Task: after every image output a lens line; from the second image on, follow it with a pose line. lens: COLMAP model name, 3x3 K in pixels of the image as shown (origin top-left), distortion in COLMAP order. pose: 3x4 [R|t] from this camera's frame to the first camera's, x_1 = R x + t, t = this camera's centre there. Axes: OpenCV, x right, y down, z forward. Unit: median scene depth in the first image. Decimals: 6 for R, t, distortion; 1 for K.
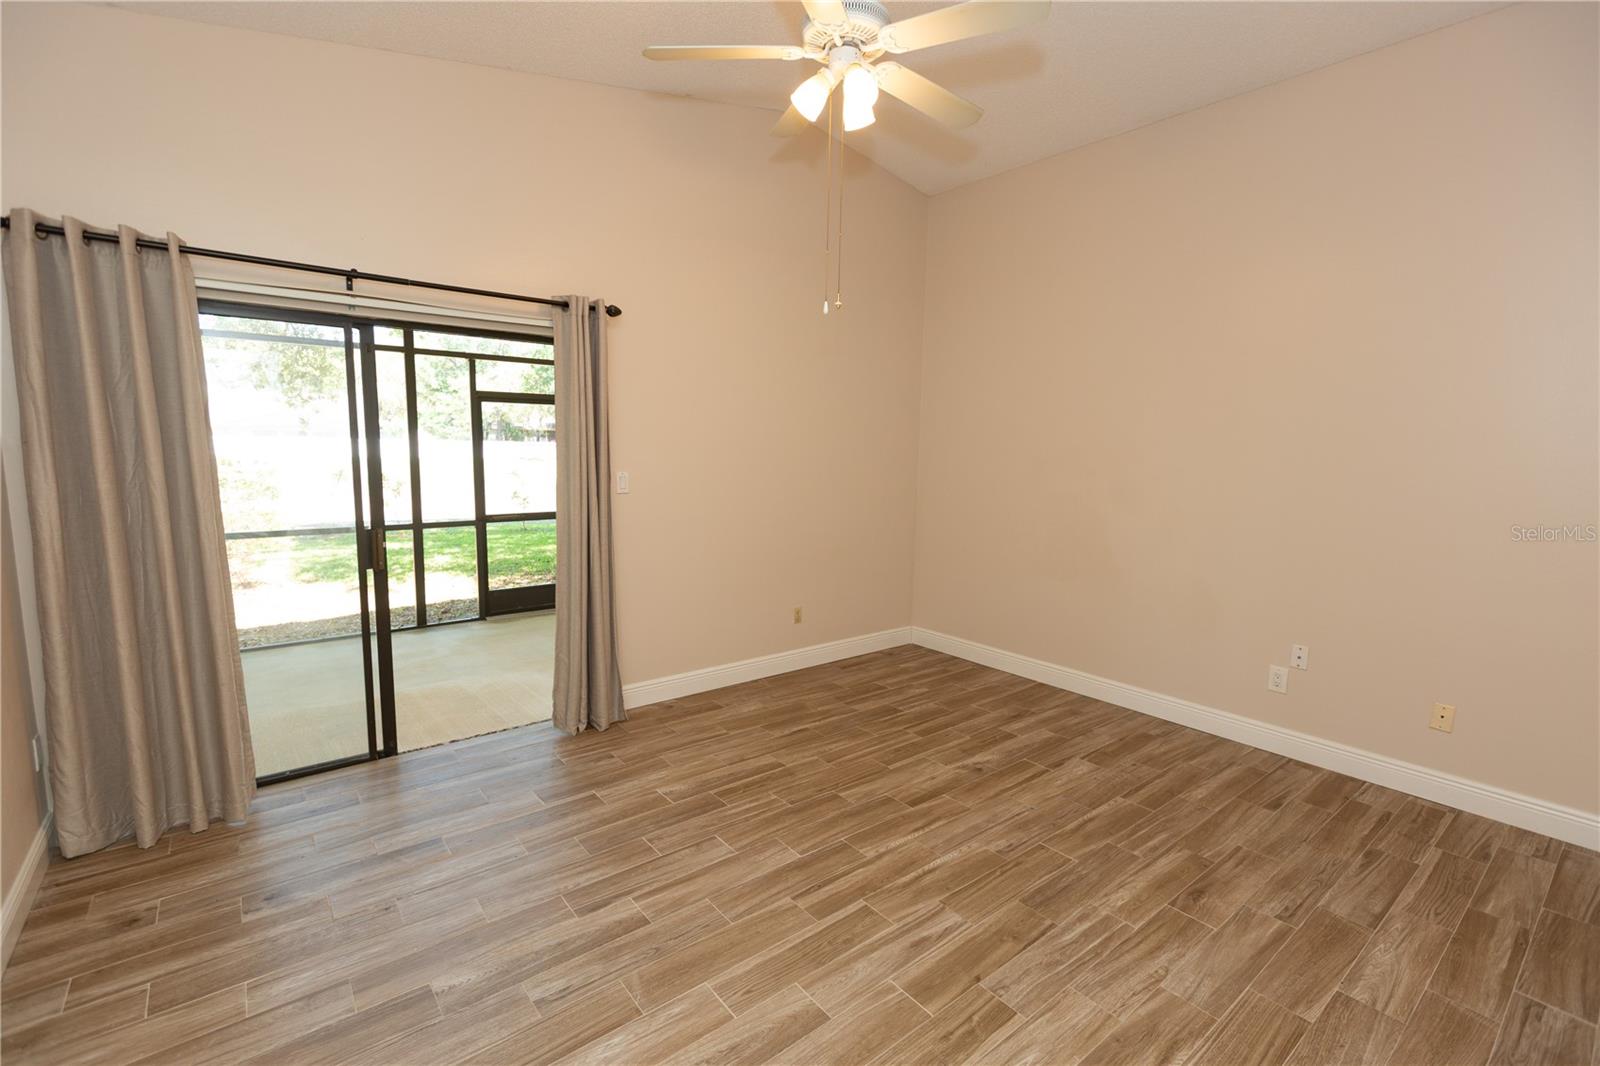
lens RADIAL K [[716.7, 0, 796.9], [0, 716.7, 534.6], [0, 0, 1]] dist [0.004867, -0.001029]
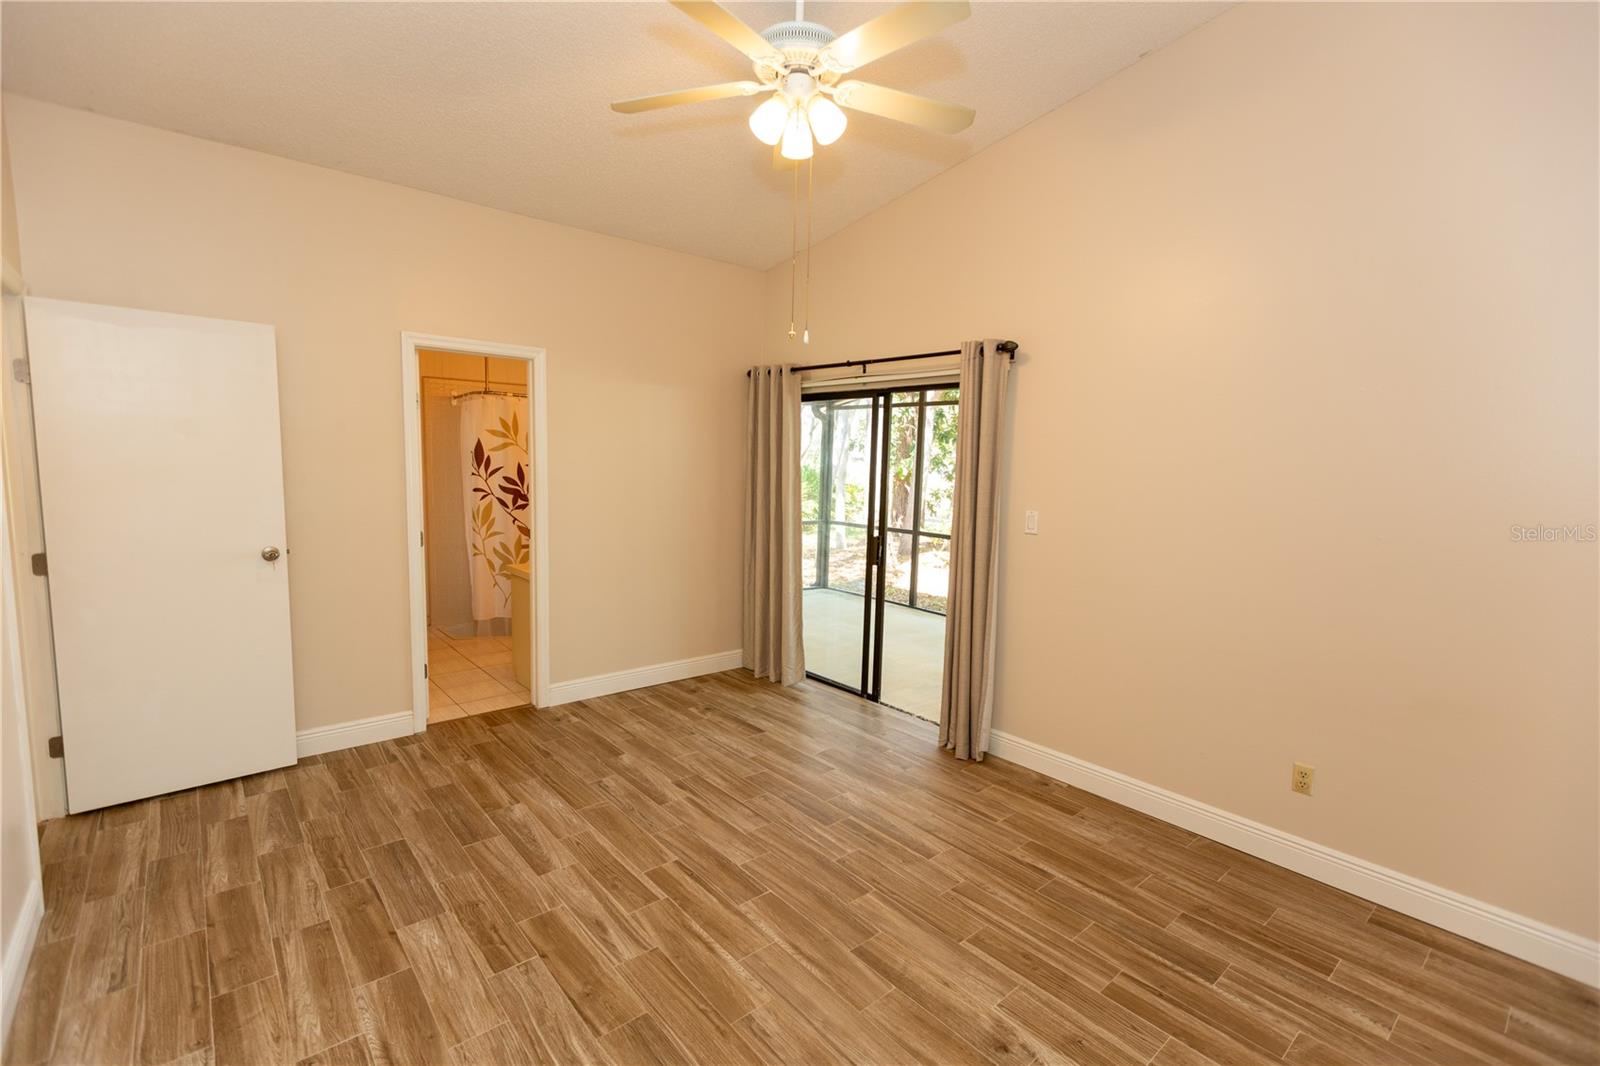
lens RADIAL K [[716.7, 0, 786.4], [0, 716.7, 530.3], [0, 0, 1]] dist [0.004867, -0.001029]
pose [[0.024174, 0.082677, -0.996283, 0.899551], [-0.152730, 0.985181, 0.078050, -0.111722], [0.987972, 0.150276, 0.036443, 0.852527]]
